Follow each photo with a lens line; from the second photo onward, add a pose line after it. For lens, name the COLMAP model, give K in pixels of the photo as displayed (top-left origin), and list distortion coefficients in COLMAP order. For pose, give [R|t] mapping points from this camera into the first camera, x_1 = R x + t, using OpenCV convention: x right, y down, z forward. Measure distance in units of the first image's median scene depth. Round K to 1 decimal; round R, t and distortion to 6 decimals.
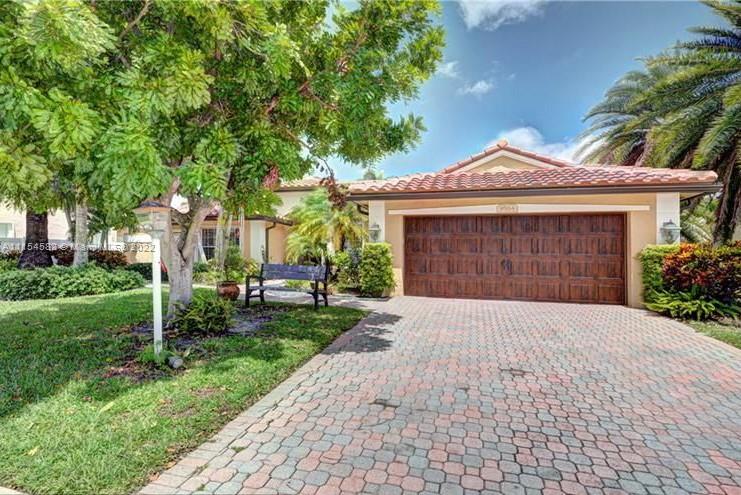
lens RADIAL K [[401.2, 0, 370.5], [0, 401.2, 247.5], [0, 0, 1]] dist [0.018107, -0.000706]
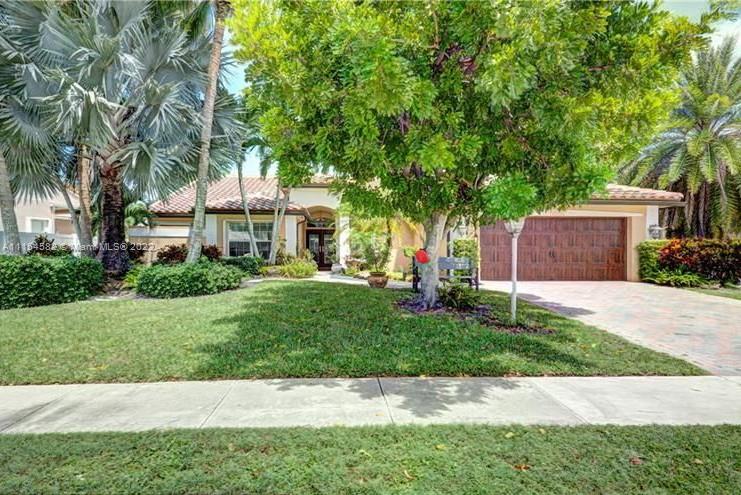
lens RADIAL K [[401.2, 0, 370.5], [0, 401.2, 247.5], [0, 0, 1]] dist [0.018107, -0.000706]
pose [[0.938873, -0.007525, 0.344180, -0.762991], [-0.000129, 0.999753, 0.022211, -0.010533], [-0.344262, -0.020898, 0.938641, -0.058916]]
